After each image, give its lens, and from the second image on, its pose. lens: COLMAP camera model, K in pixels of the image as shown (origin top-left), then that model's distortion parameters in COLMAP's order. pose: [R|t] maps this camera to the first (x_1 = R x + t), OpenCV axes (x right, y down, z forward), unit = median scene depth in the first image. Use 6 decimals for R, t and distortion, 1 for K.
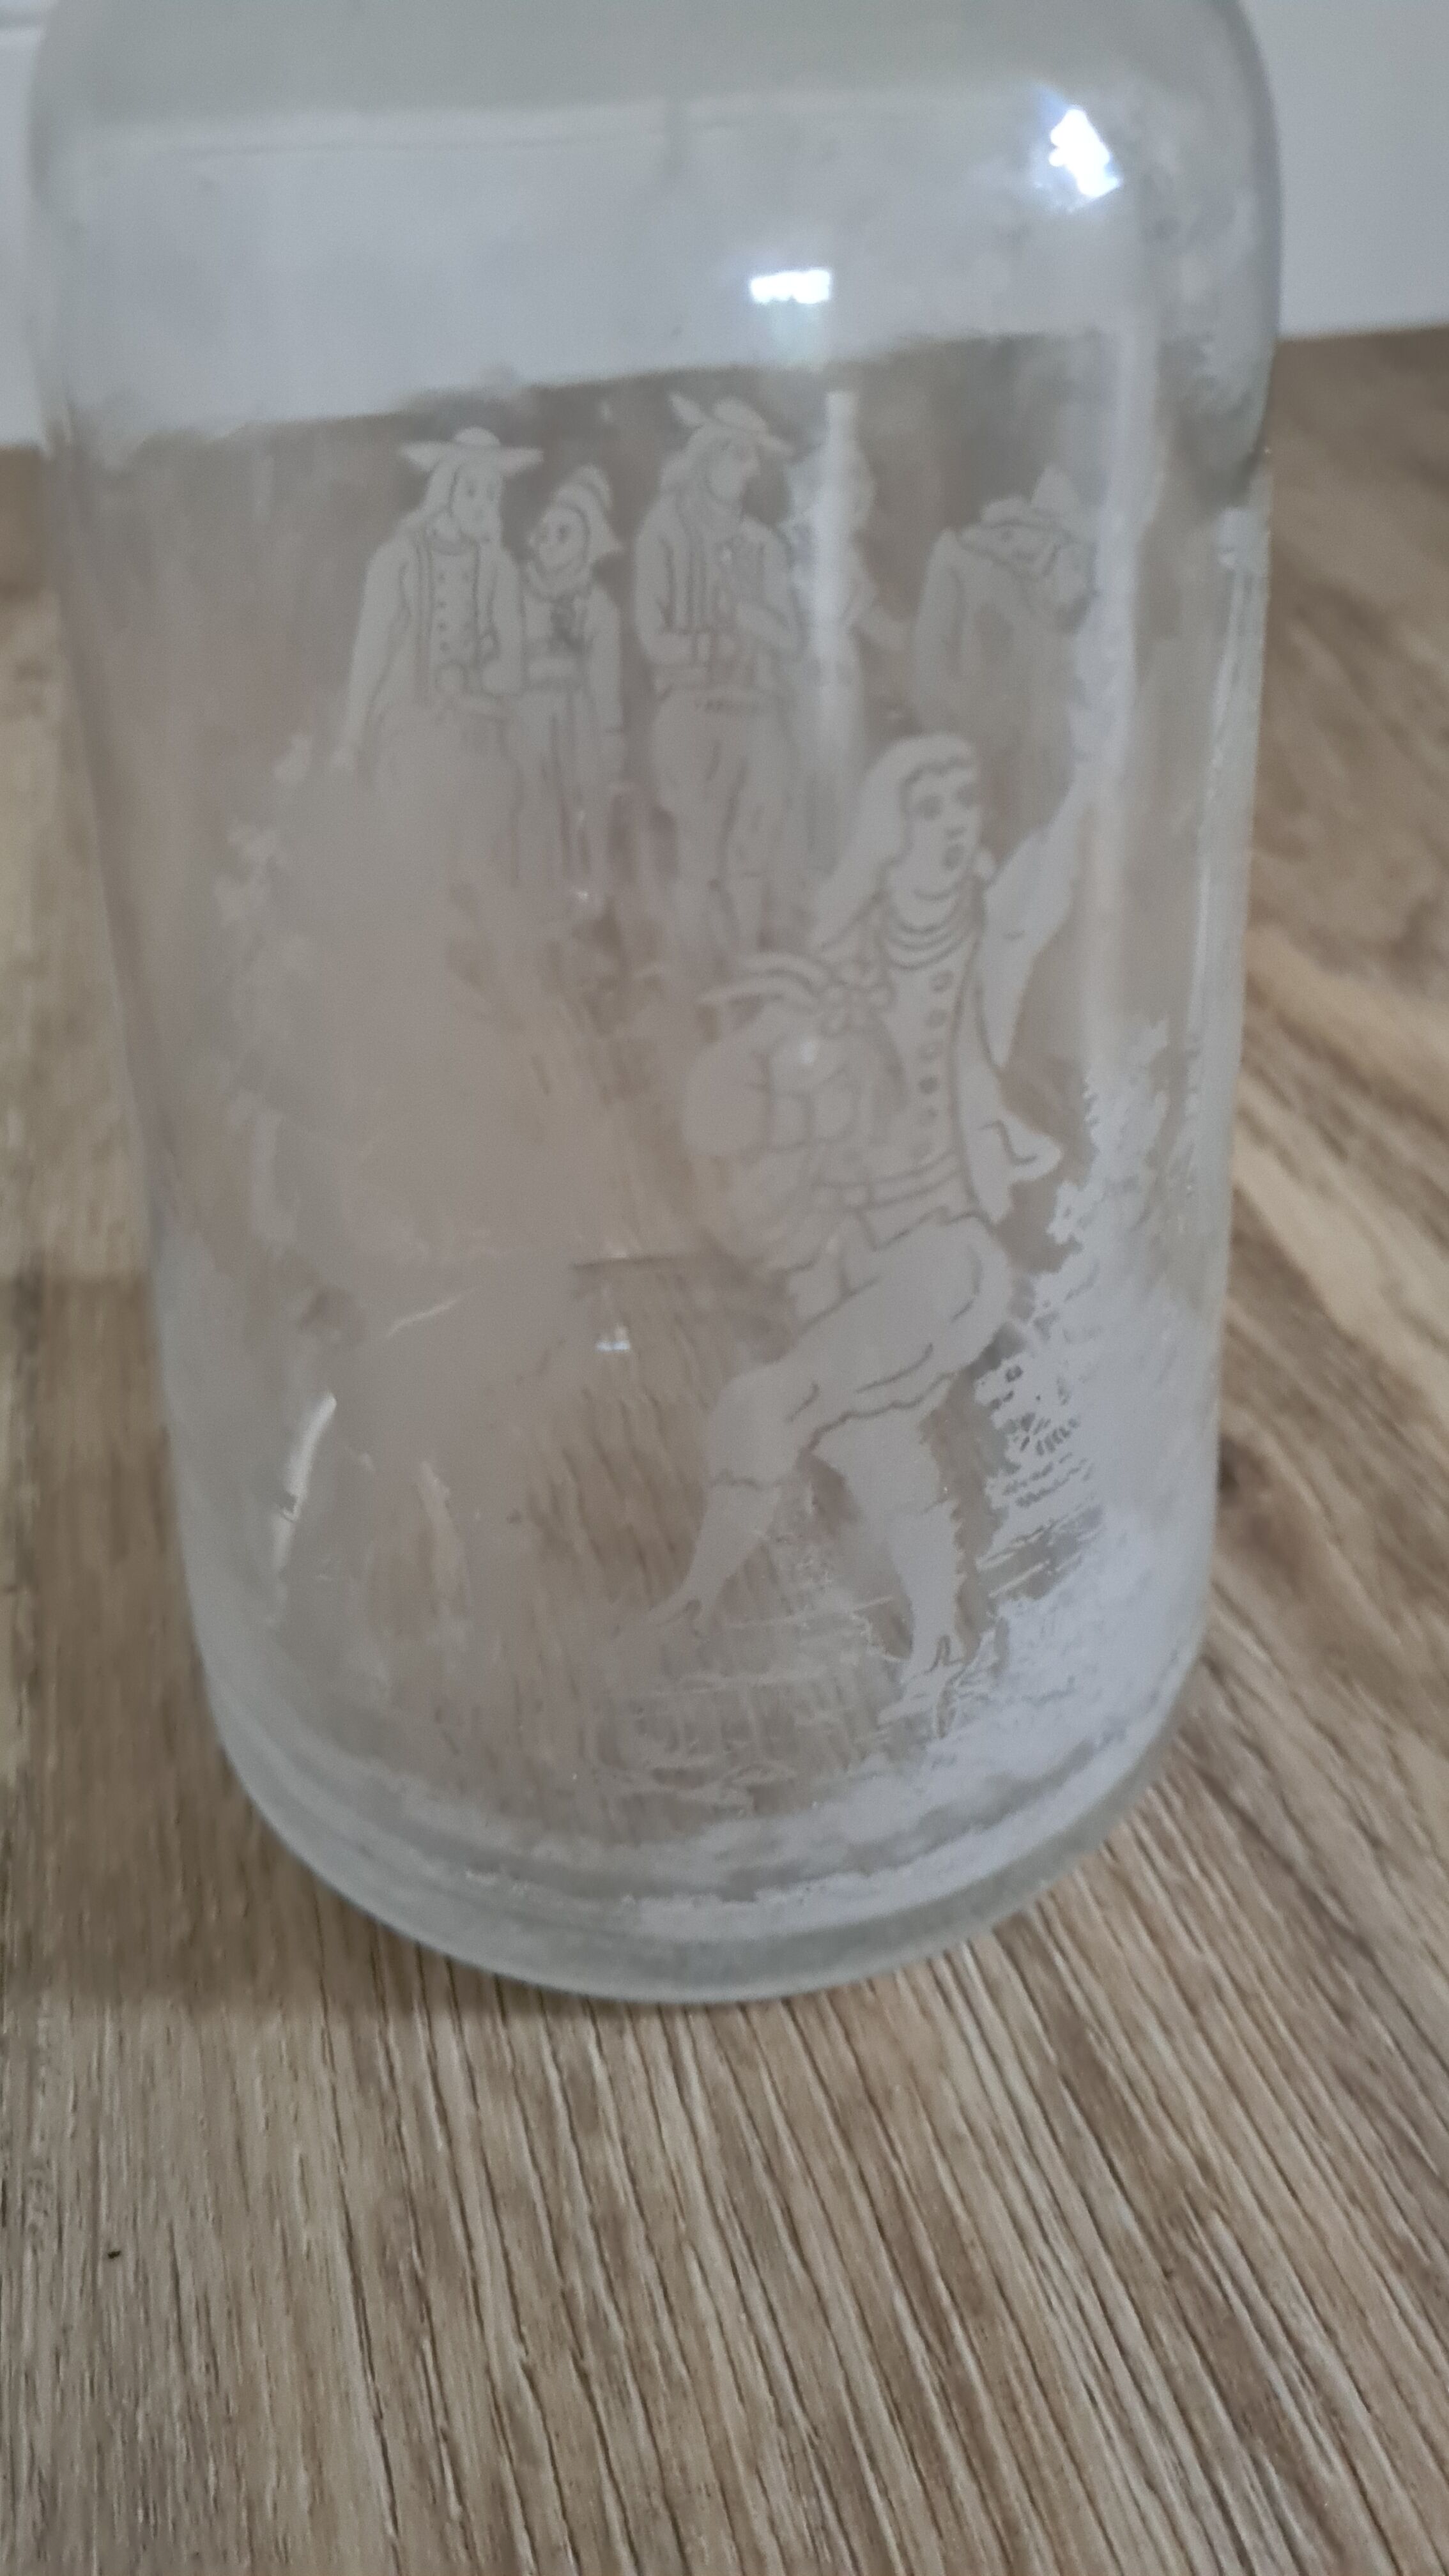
lens RADIAL K [[1937.6, 0, 718.6], [0, 1937.6, 1188.1], [0, 0, 1]] dist [0.006360, -0.005873]
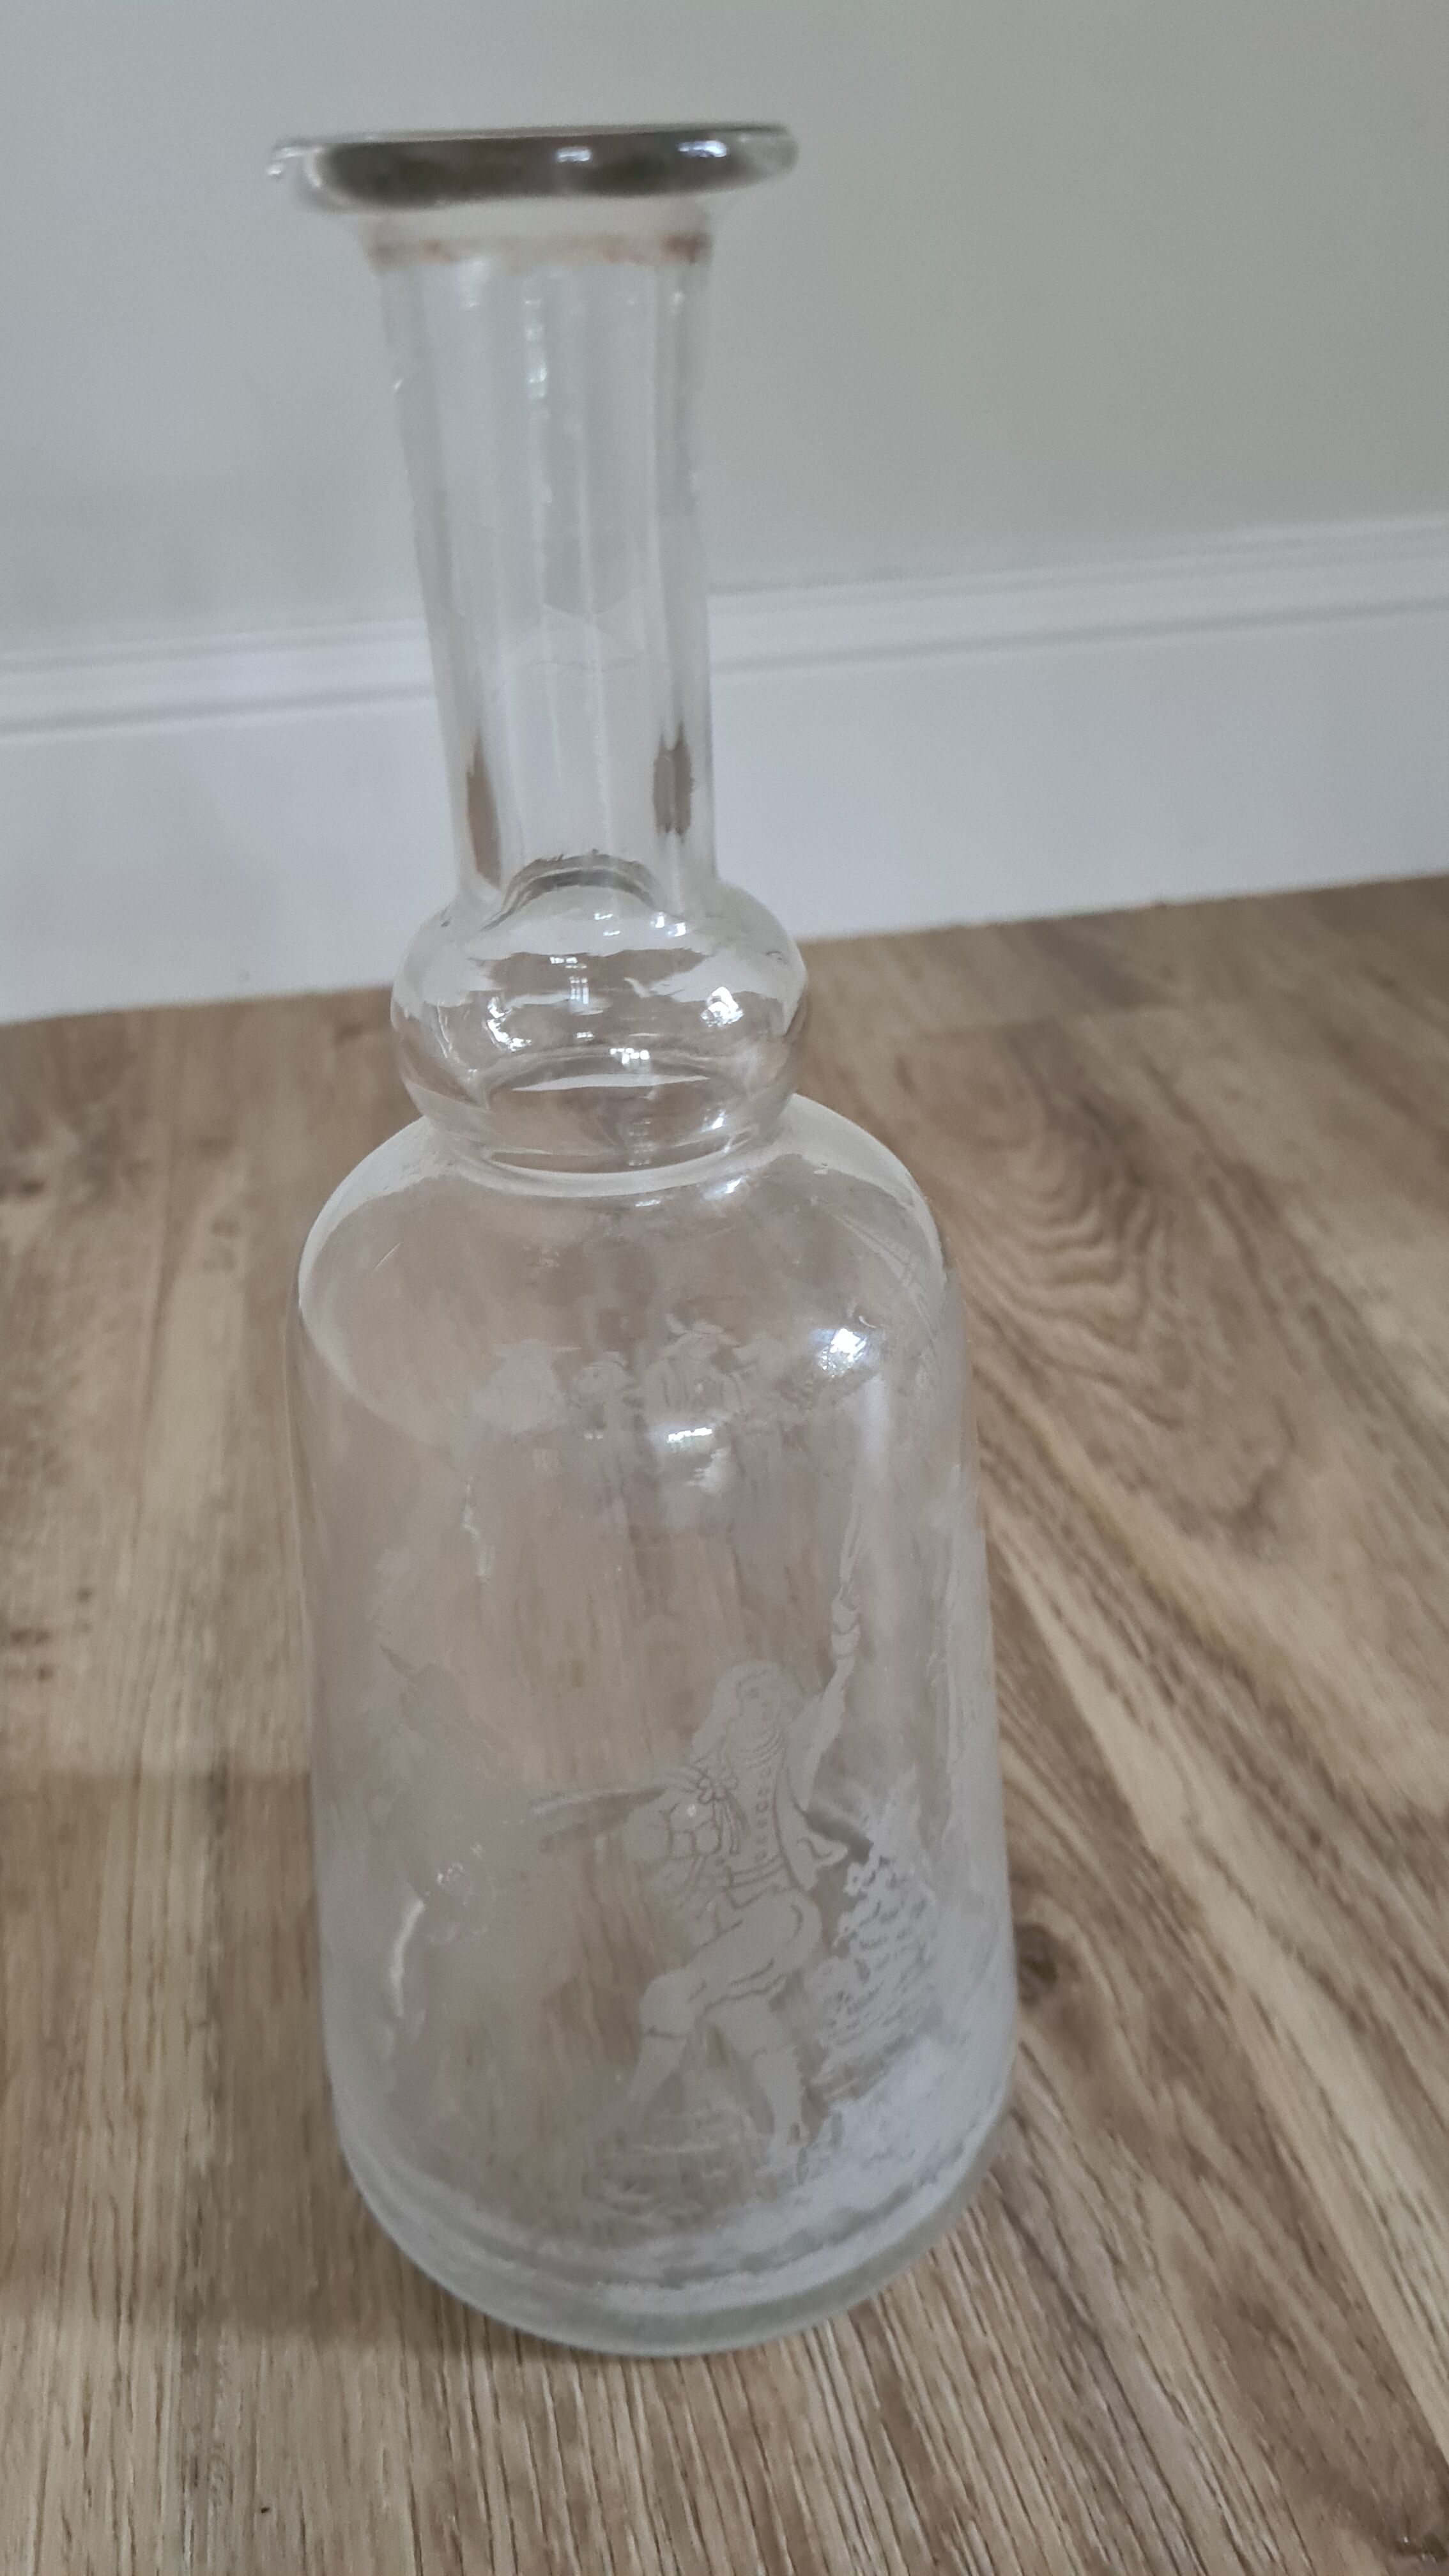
lens RADIAL K [[1937.6, 0, 718.6], [0, 1937.6, 1188.1], [0, 0, 1]] dist [0.006360, -0.005873]
pose [[0.998153, 0.017896, -0.058060, 0.119818], [-0.024993, 0.991979, -0.123905, -0.305654], [0.055377, 0.125127, 0.990594, -0.627761]]
